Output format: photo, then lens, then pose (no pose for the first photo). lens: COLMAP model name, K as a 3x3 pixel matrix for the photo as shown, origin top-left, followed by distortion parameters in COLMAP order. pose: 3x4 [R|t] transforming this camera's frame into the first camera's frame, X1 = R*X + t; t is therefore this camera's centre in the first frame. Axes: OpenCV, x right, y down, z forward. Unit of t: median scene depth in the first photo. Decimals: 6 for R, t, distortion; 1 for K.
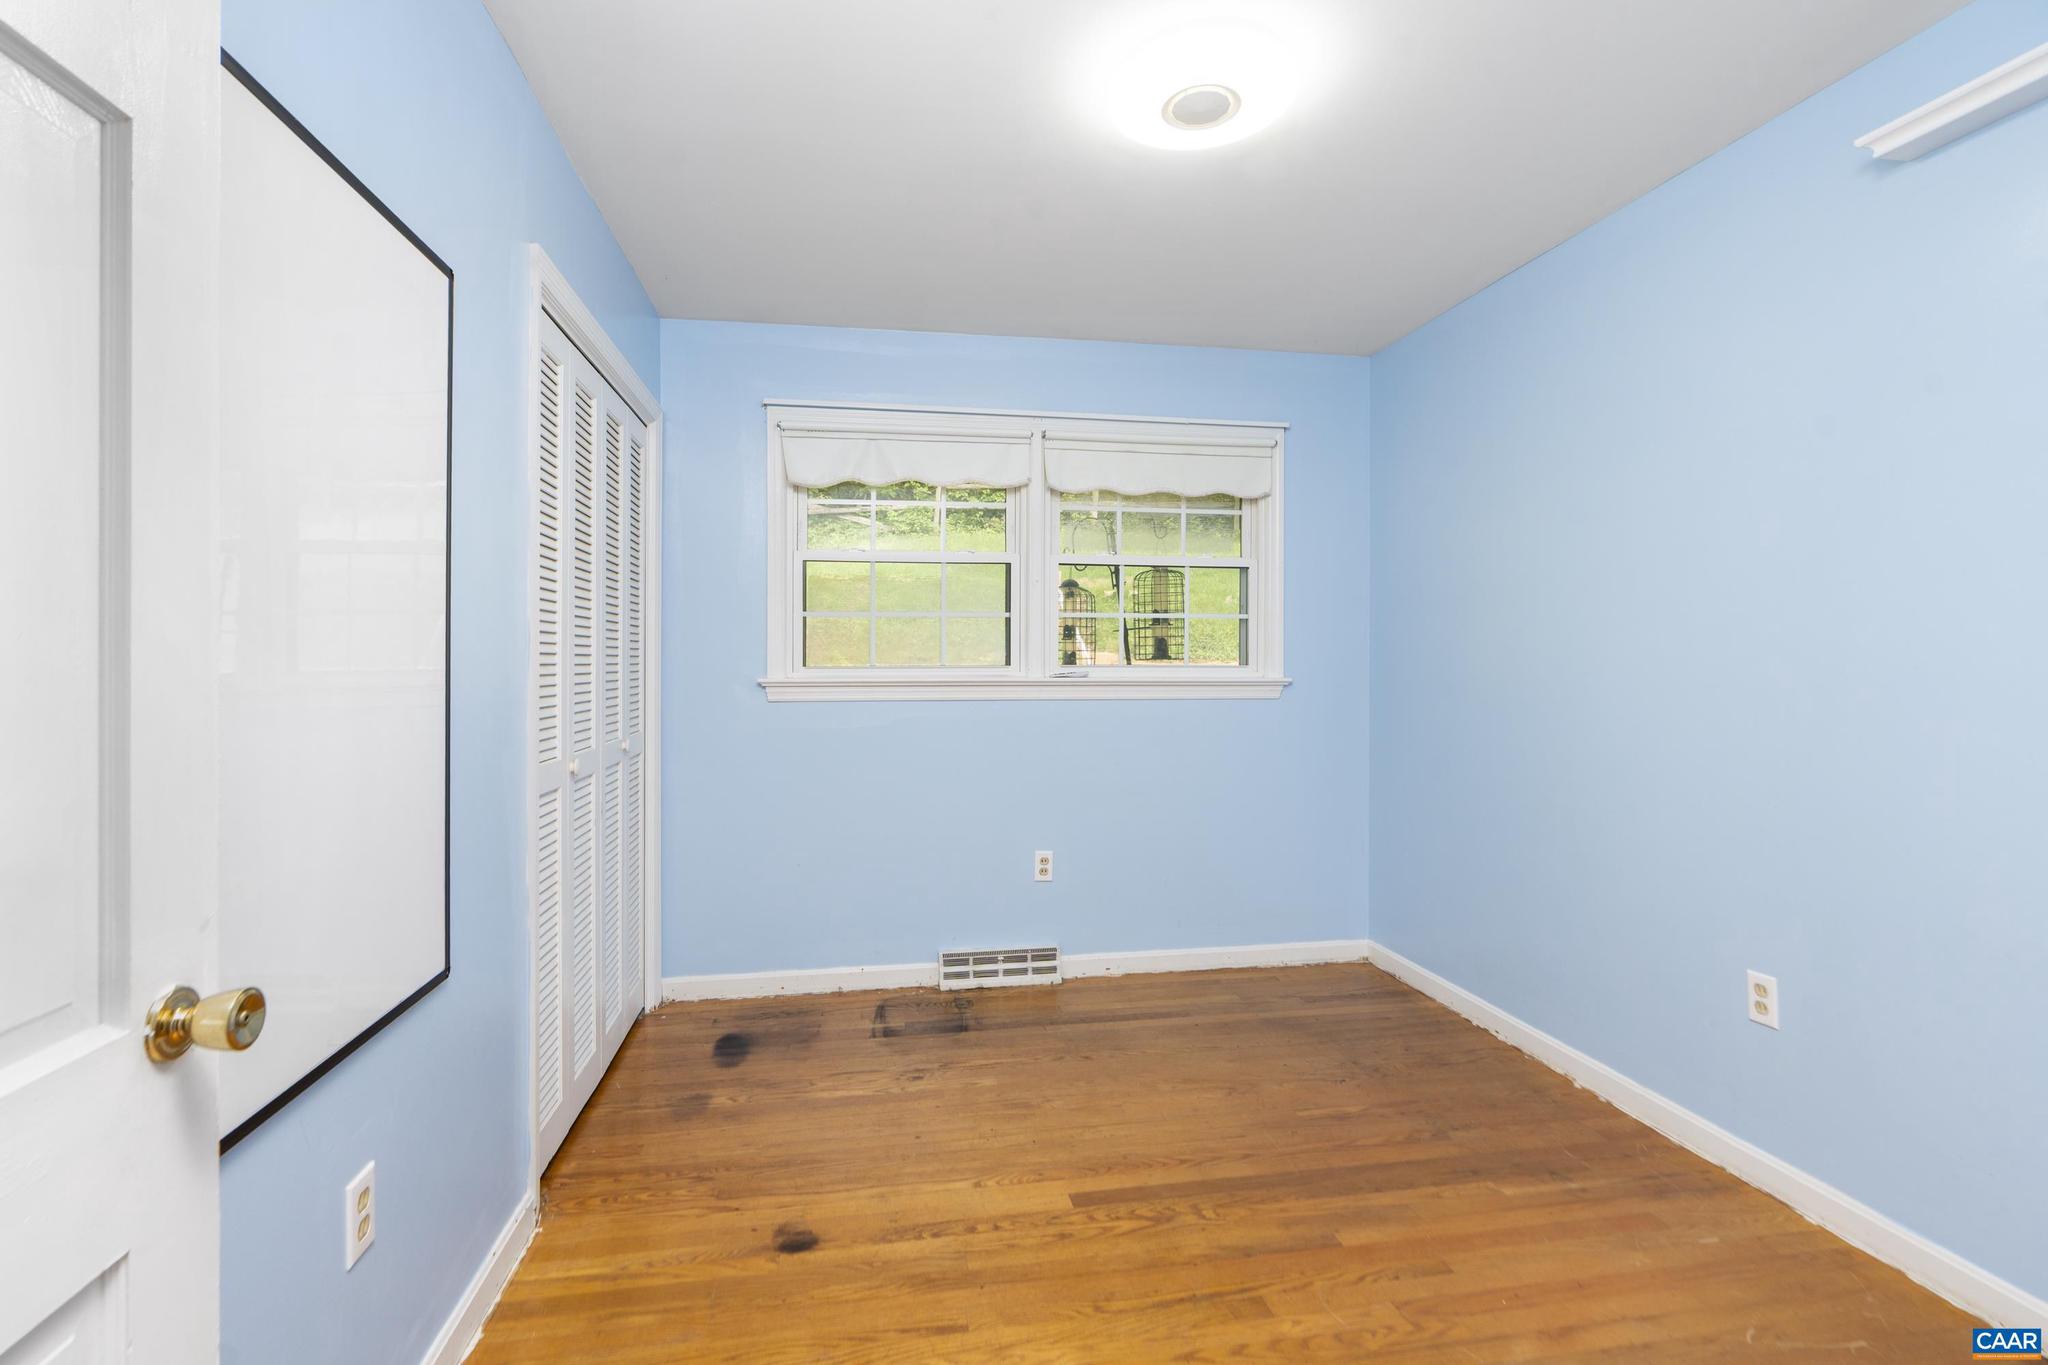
lens RADIAL K [[955.0, 0, 1026.3], [0, 955.0, 662.0], [0, 0, 1]] dist [0.002610, 0.000633]
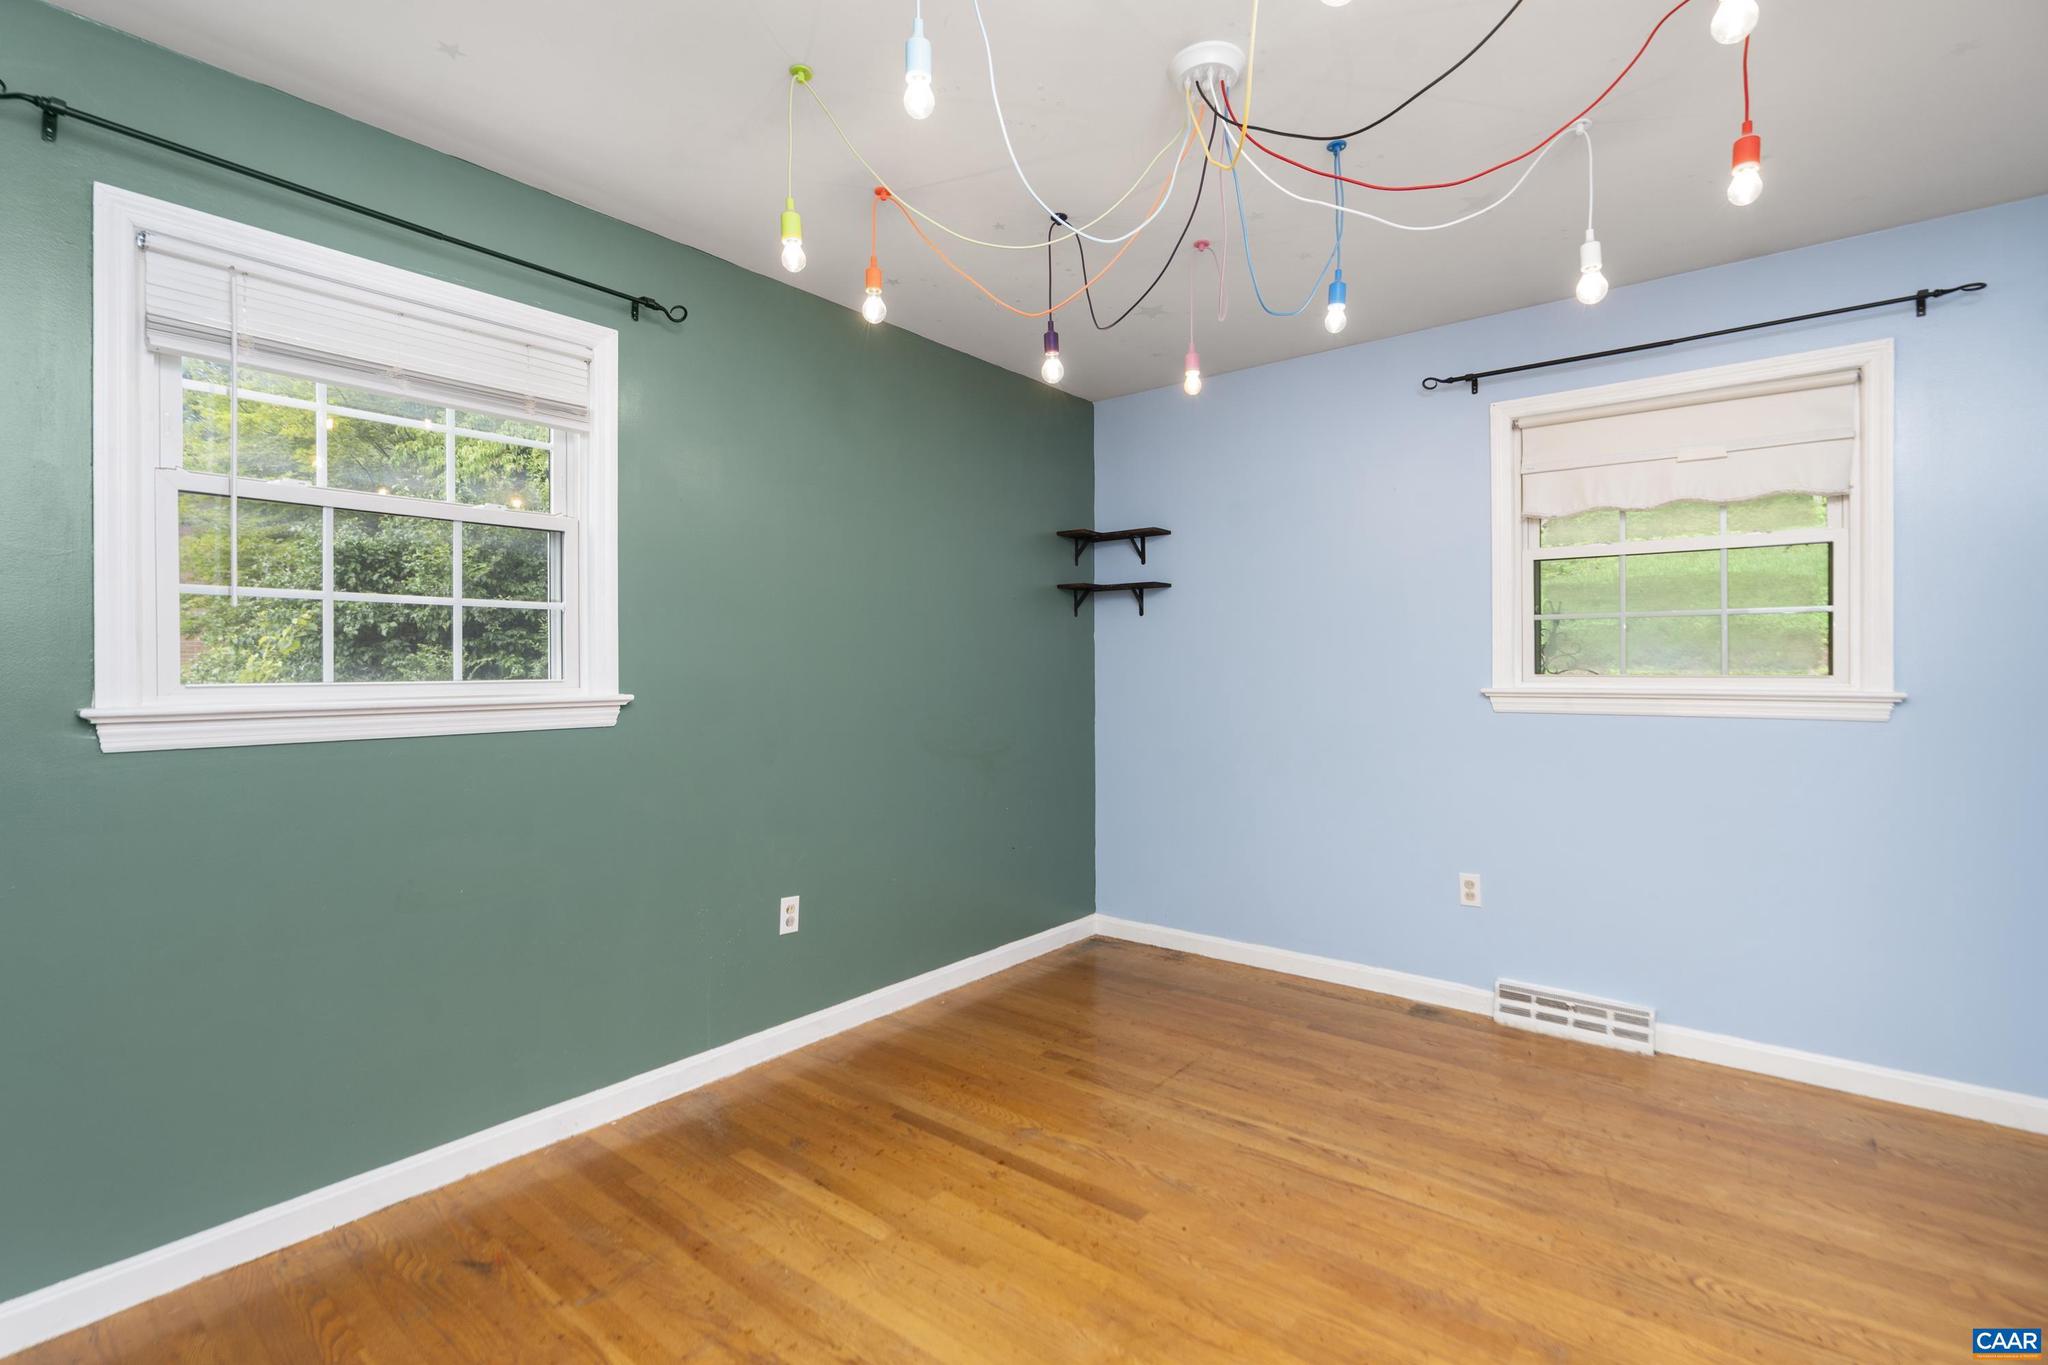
lens RADIAL K [[933.9, 0, 1024.0], [0, 933.9, 682.5], [0, 0, 1]] dist [-0.000559, -0.000010]
pose [[0.652464, 0.005529, -0.757800, 0.297332], [0.002867, 0.999948, 0.009764, 0.000919], [0.757815, -0.008544, 0.652414, 0.055890]]
